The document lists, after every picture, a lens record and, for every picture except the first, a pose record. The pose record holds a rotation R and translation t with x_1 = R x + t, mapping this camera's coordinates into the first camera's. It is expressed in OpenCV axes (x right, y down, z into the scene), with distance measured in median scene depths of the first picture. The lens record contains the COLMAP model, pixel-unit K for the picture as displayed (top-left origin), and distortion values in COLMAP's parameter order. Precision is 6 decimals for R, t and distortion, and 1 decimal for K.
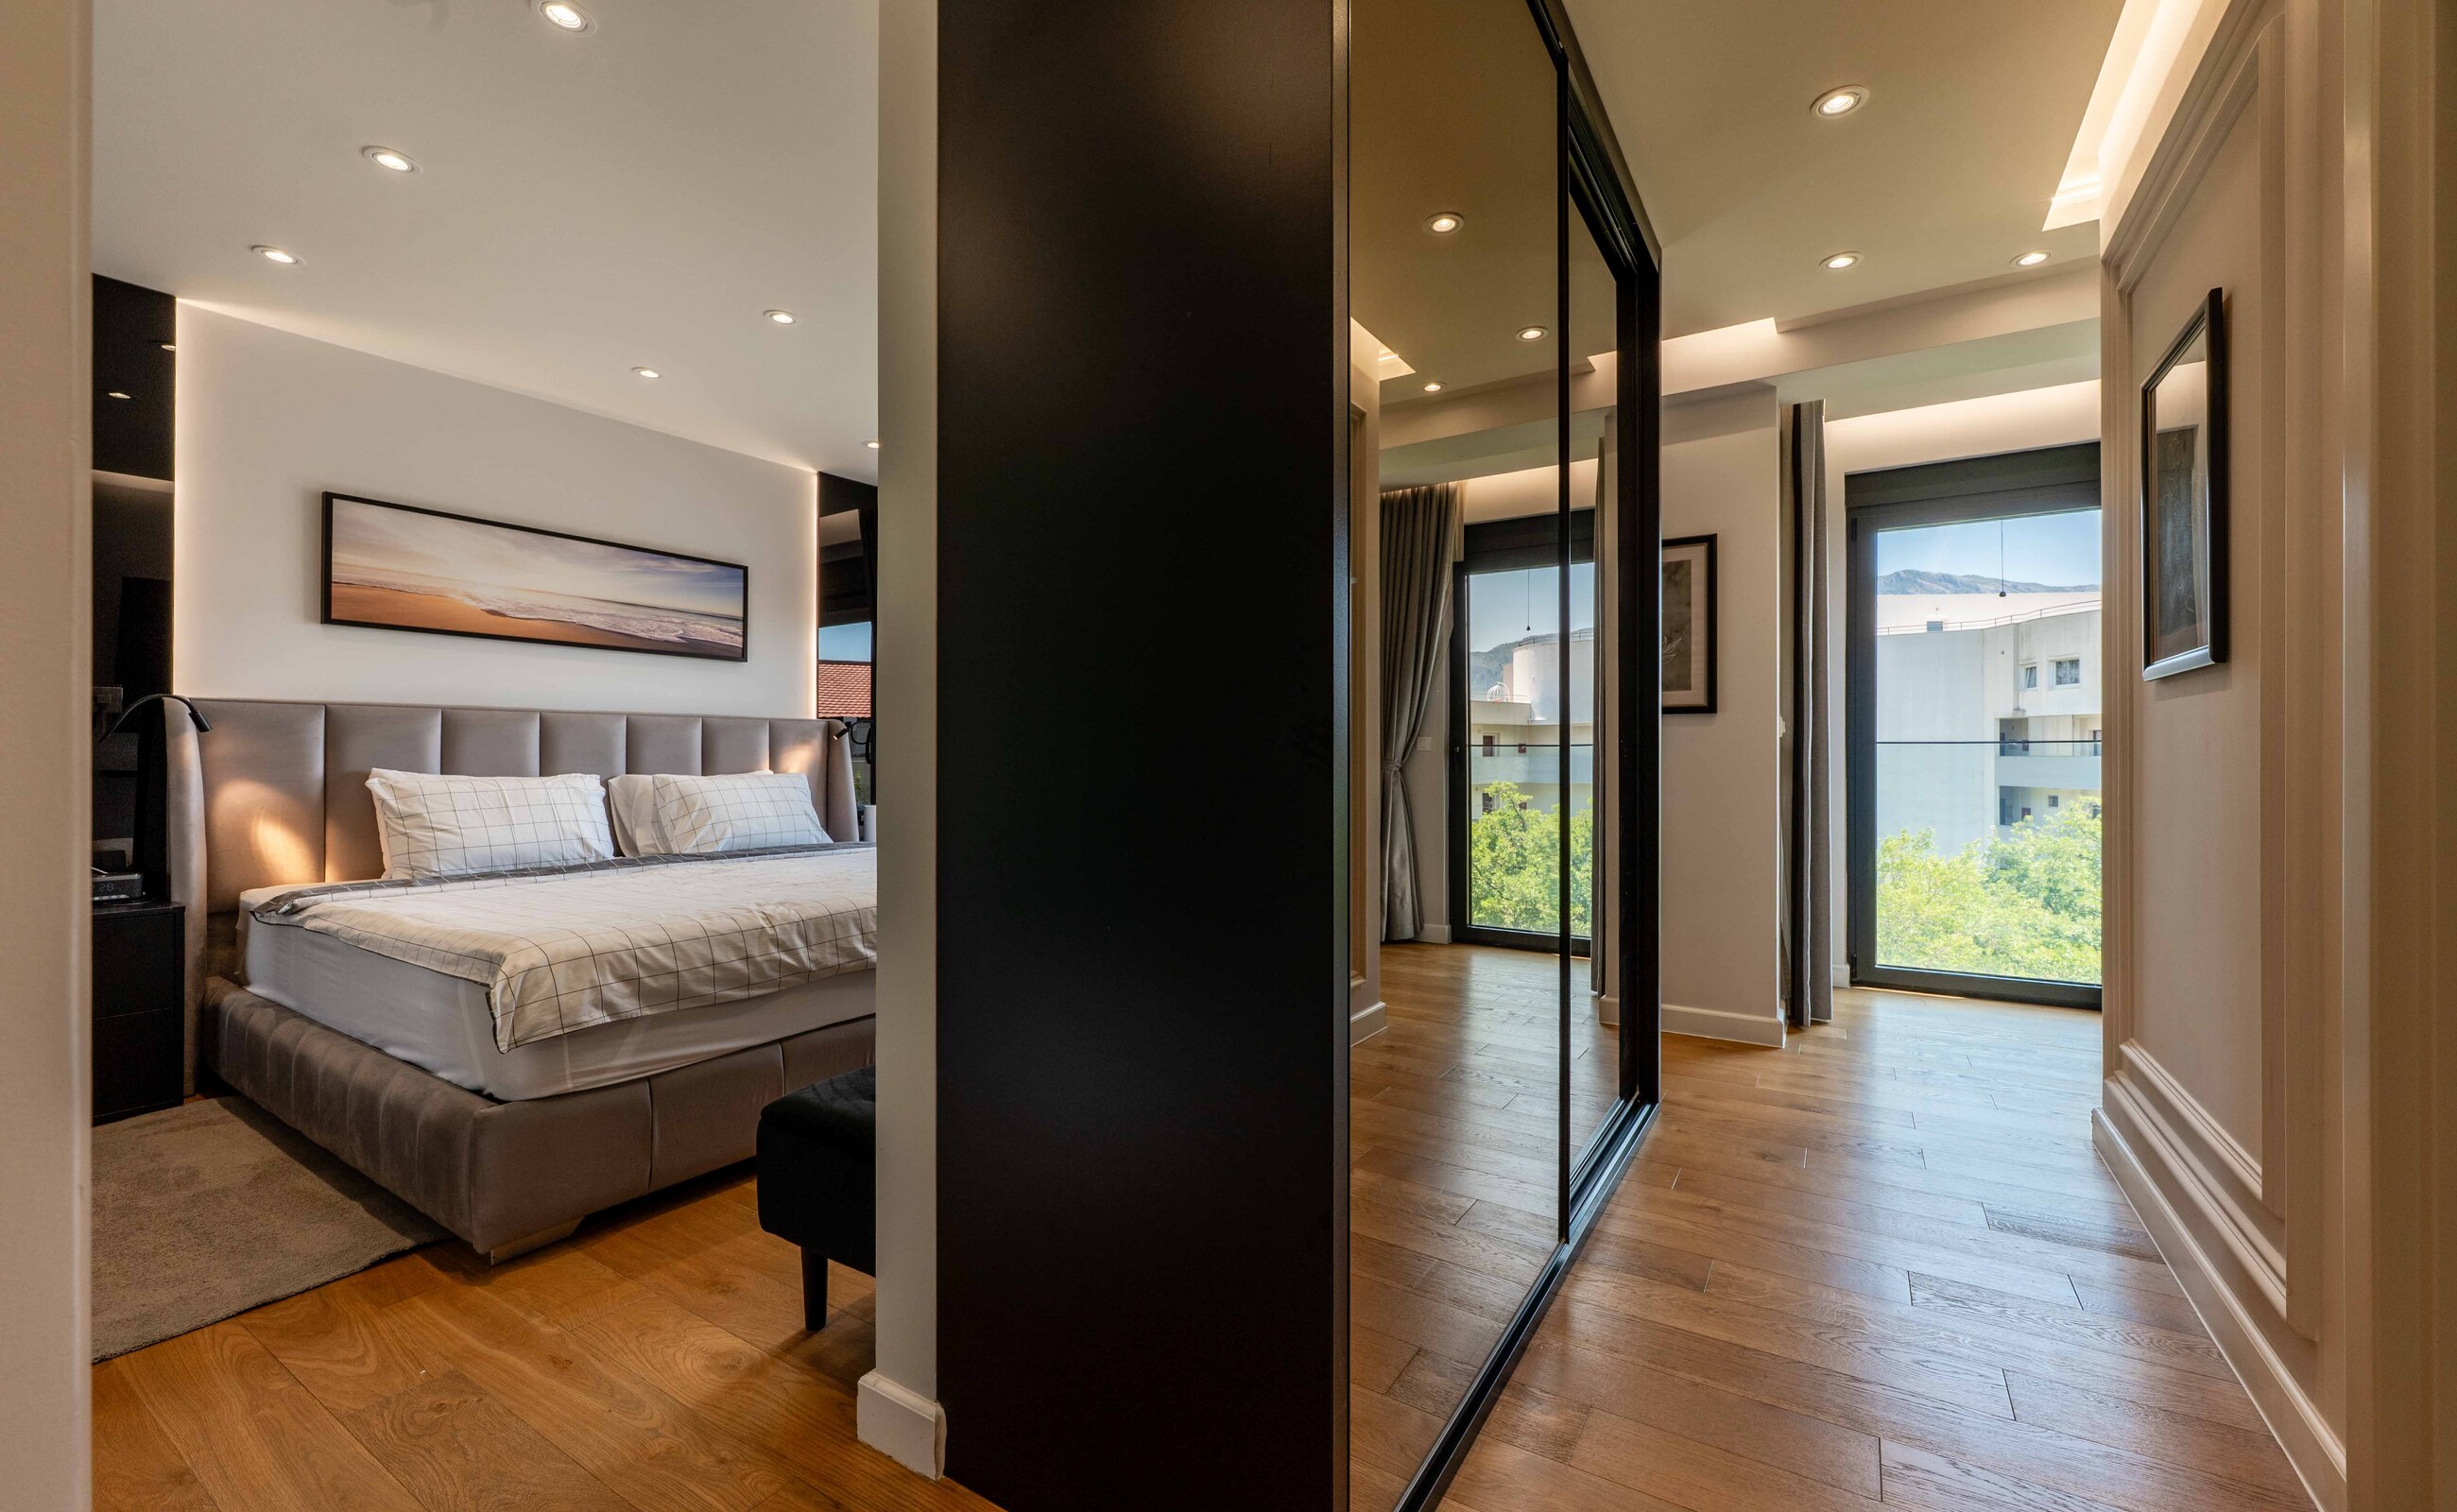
lens RADIAL K [[990.5, 0, 1219.4], [0, 990.5, 754.8], [0, 0, 1]] dist [-0.002560, 0.000015]
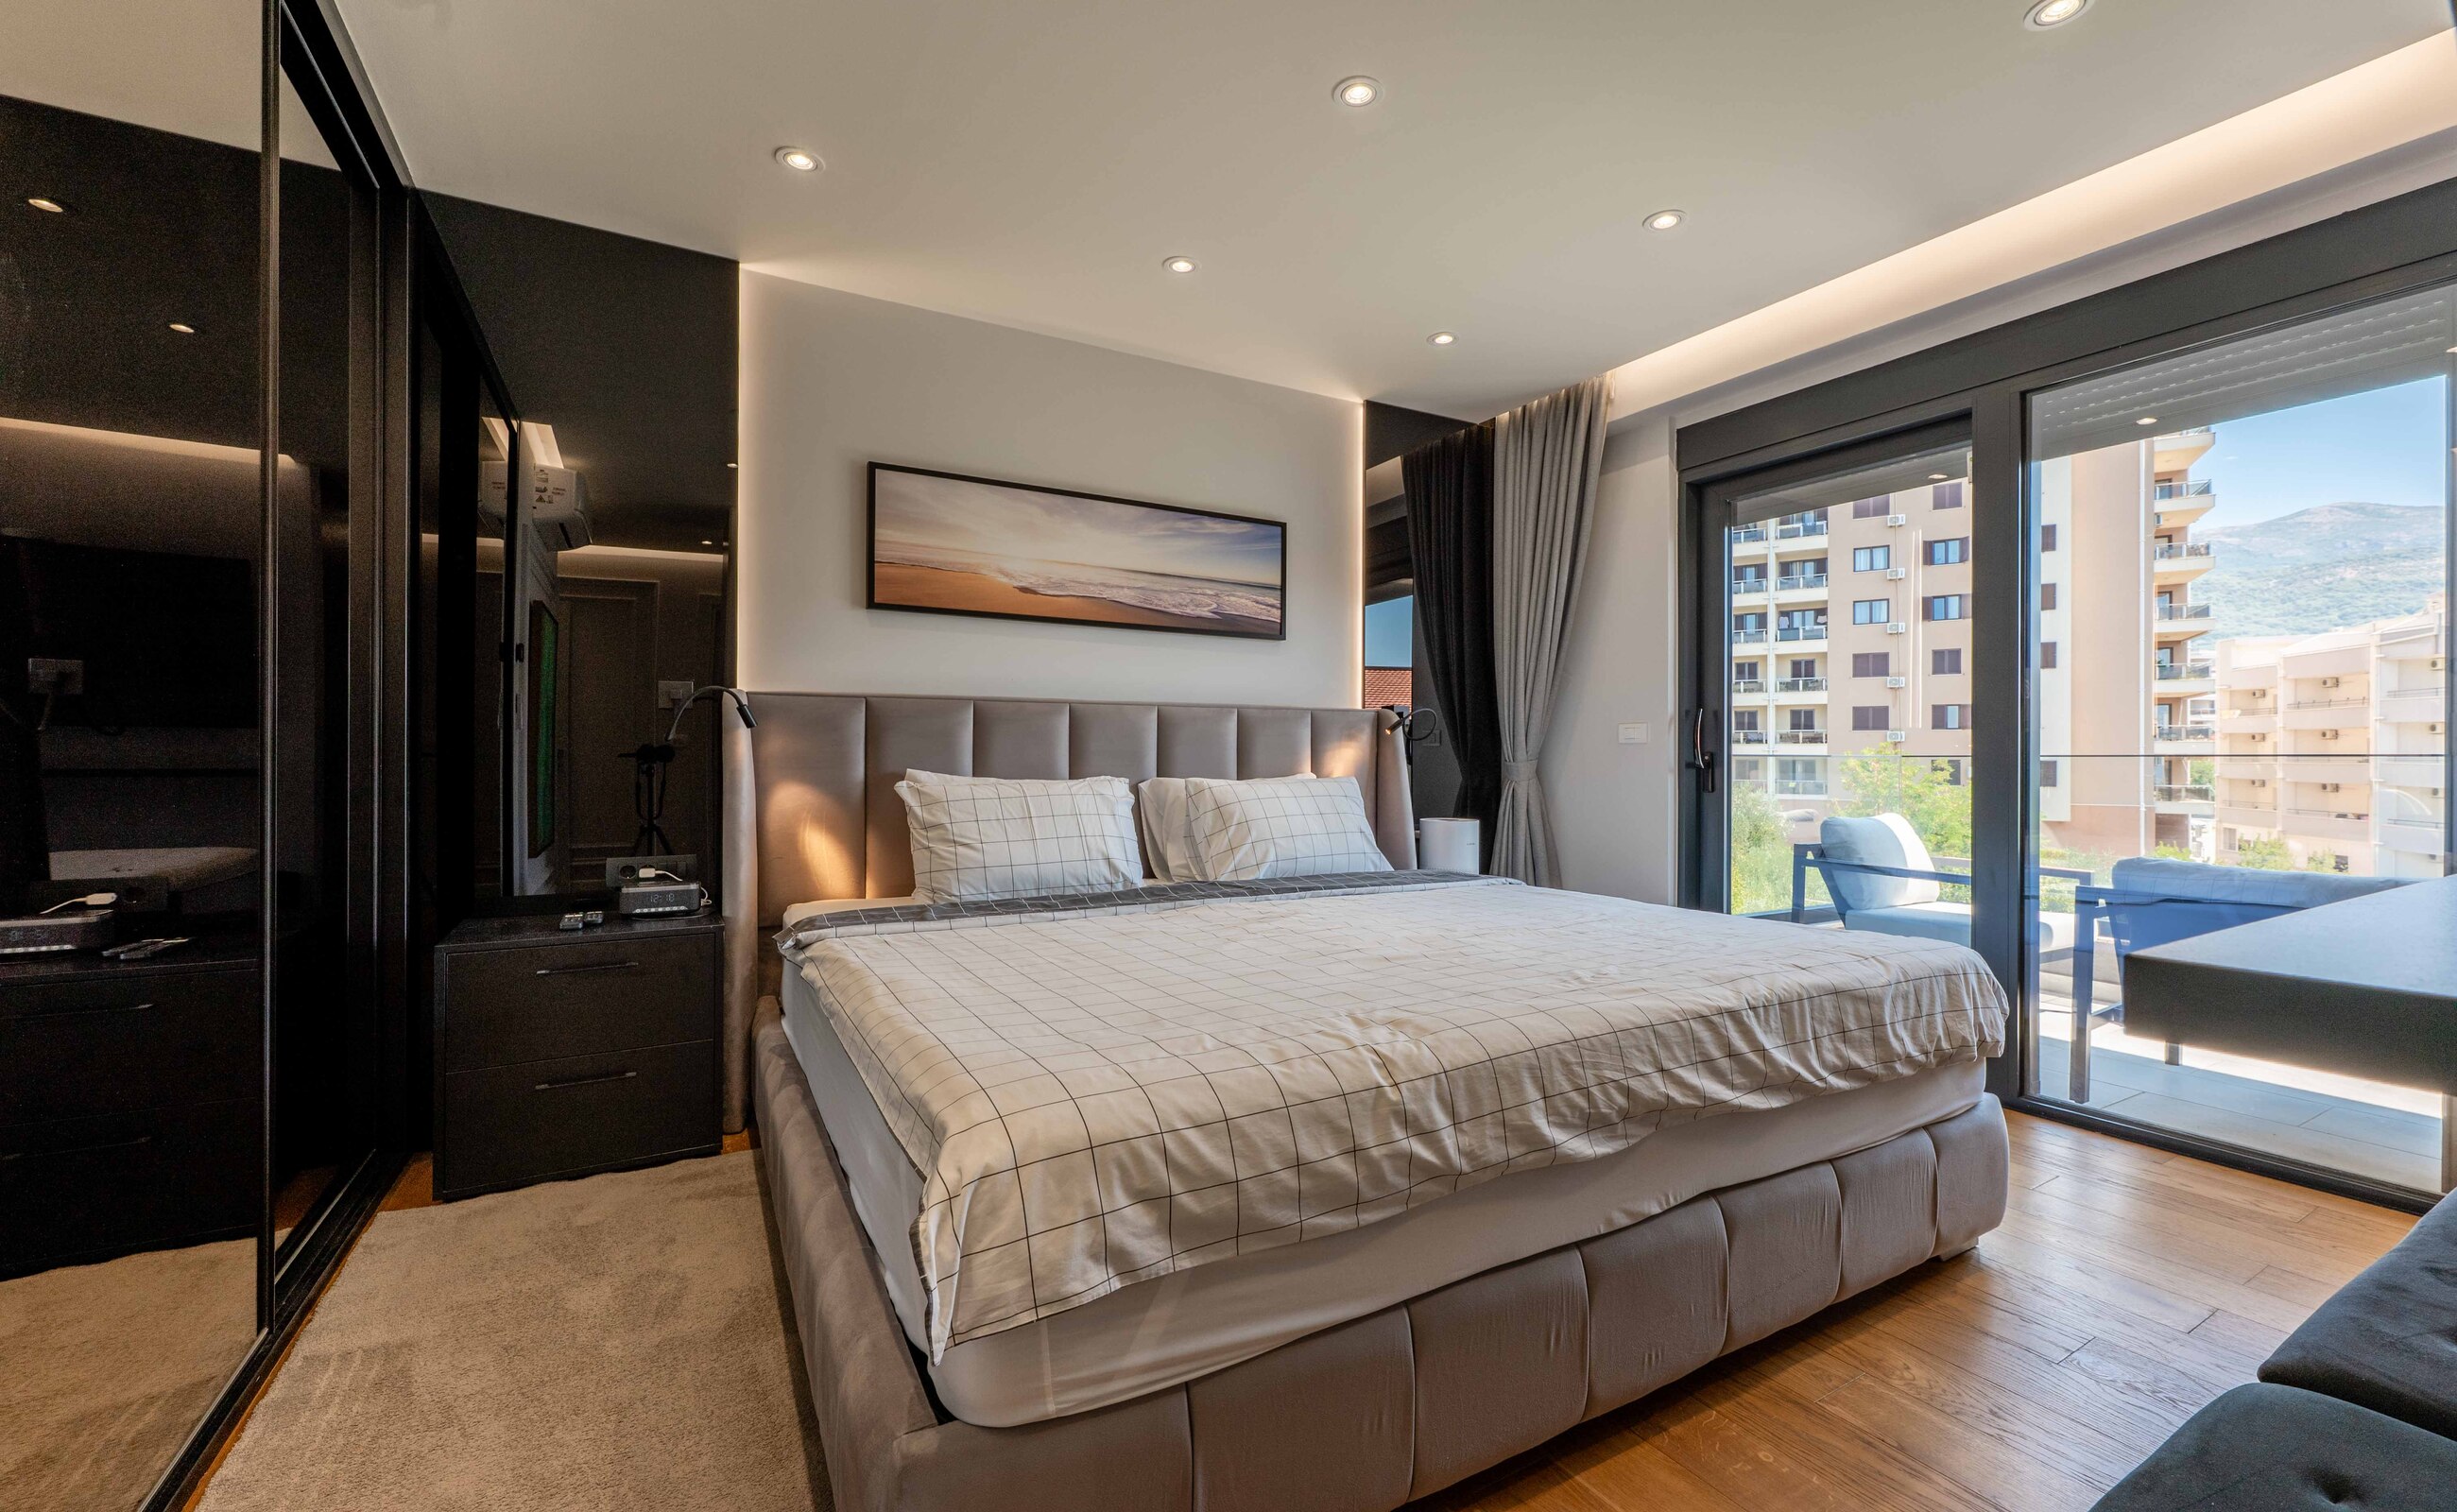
lens RADIAL K [[990.5, 0, 1228.3], [0, 990.5, 751.8], [0, 0, 1]] dist [-0.002560, 0.000015]
pose [[0.890176, -0.000911, -0.455616, -0.180622], [-0.000187, 0.999997, -0.002364, 0.000171], [0.455616, 0.002189, 0.890173, 0.309269]]
